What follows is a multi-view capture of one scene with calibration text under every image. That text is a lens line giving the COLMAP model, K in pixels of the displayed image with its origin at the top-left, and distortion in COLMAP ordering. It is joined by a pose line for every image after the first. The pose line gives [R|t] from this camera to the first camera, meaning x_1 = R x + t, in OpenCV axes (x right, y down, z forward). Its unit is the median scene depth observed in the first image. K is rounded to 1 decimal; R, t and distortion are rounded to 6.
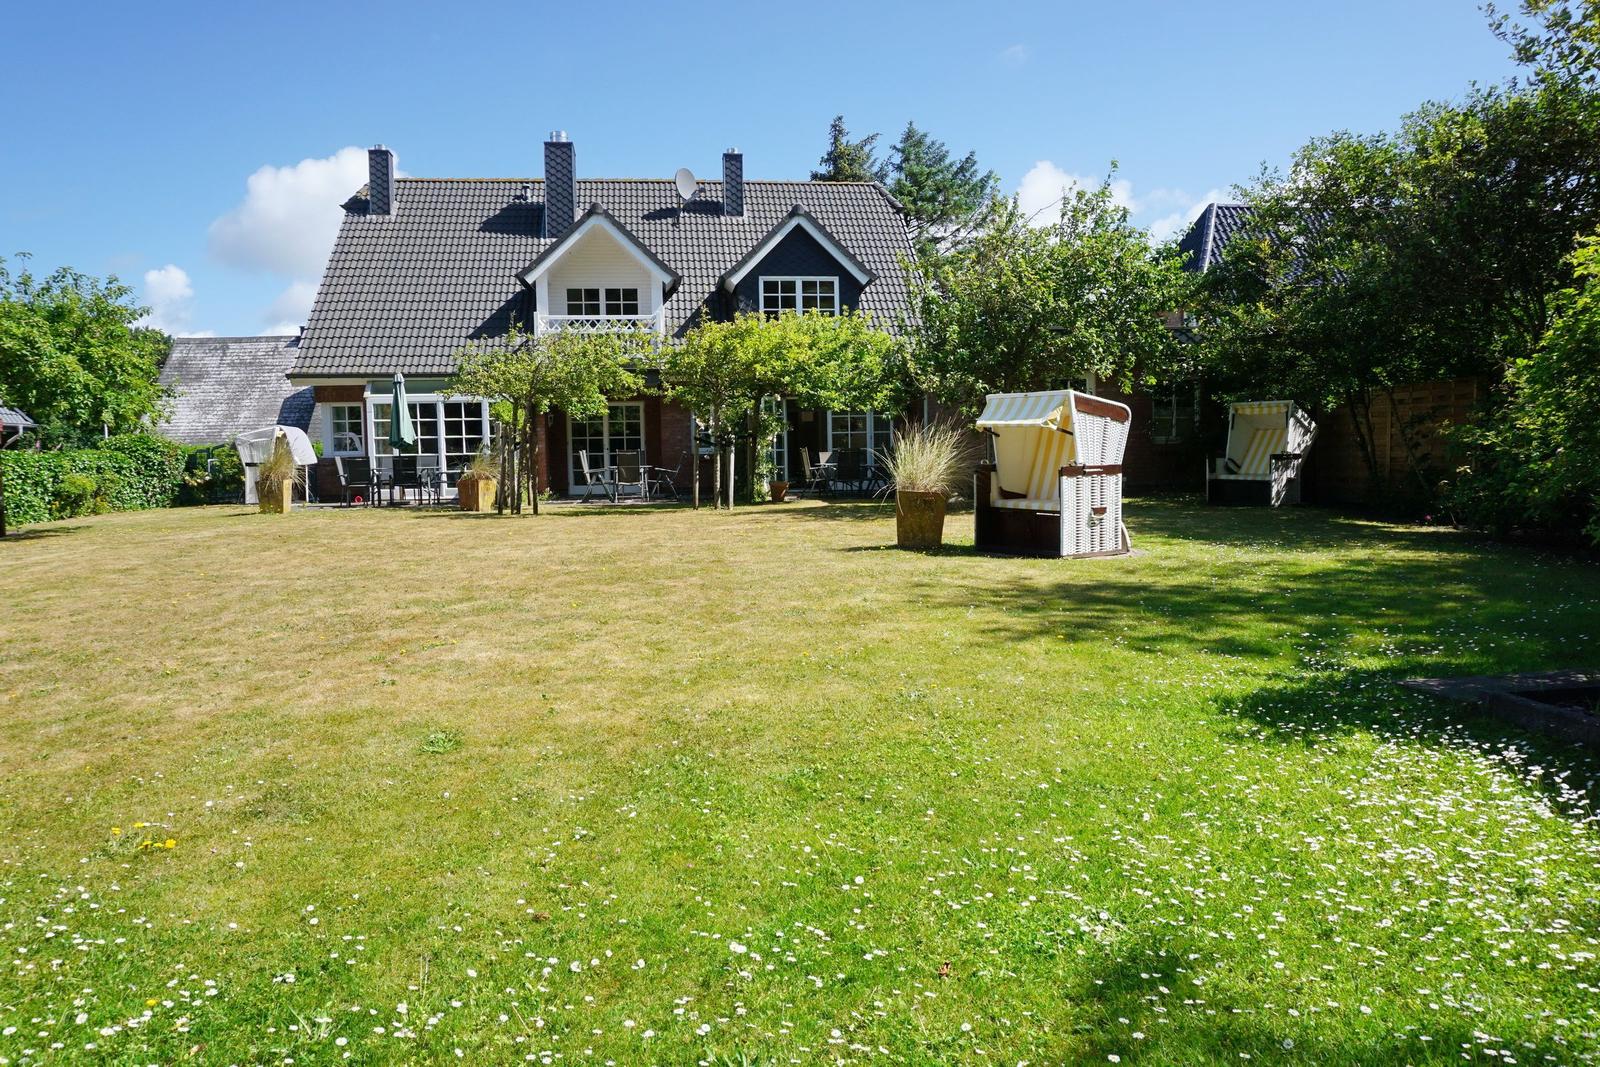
lens RADIAL K [[1215.7, 0, 800.0], [0, 1215.7, 533.5], [0, 0, 1]] dist [-0.007949, -0.002718]
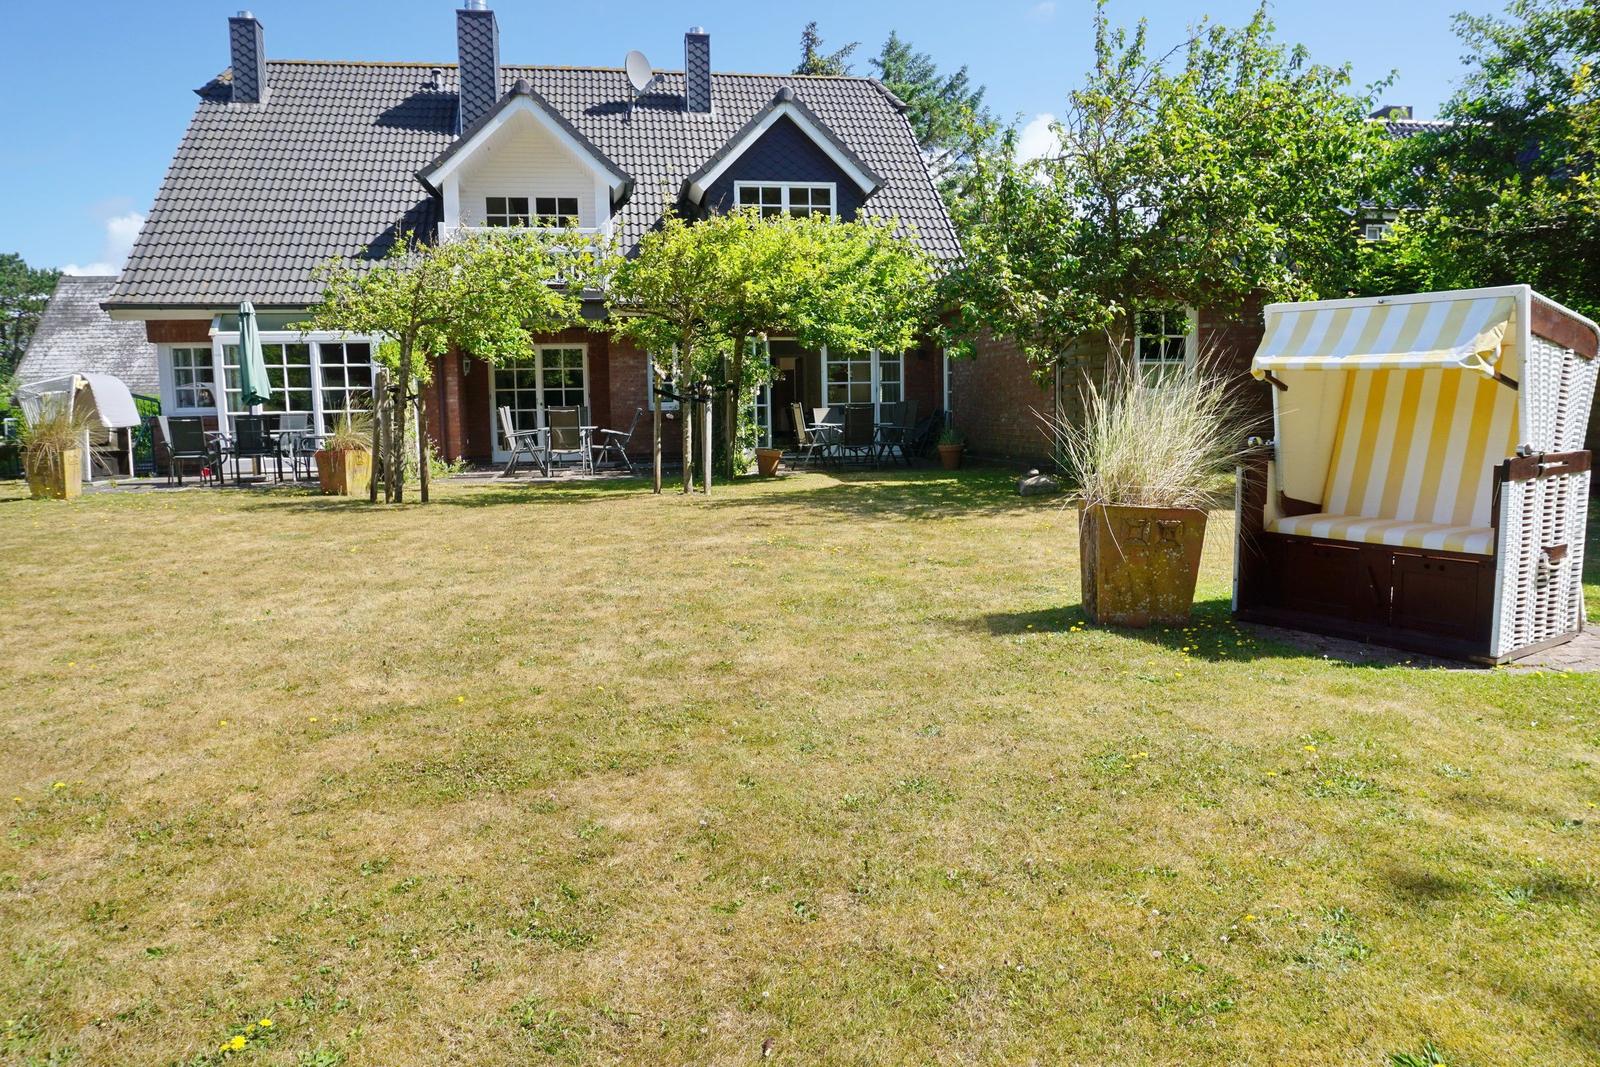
lens RADIAL K [[1215.7, 0, 800.0], [0, 1215.7, 533.5], [0, 0, 1]] dist [-0.007949, -0.002718]
pose [[0.999308, -0.003889, 0.036999, -0.021554], [0.002417, 0.999208, 0.039729, -0.017462], [-0.037124, -0.039612, 0.998525, 0.215645]]
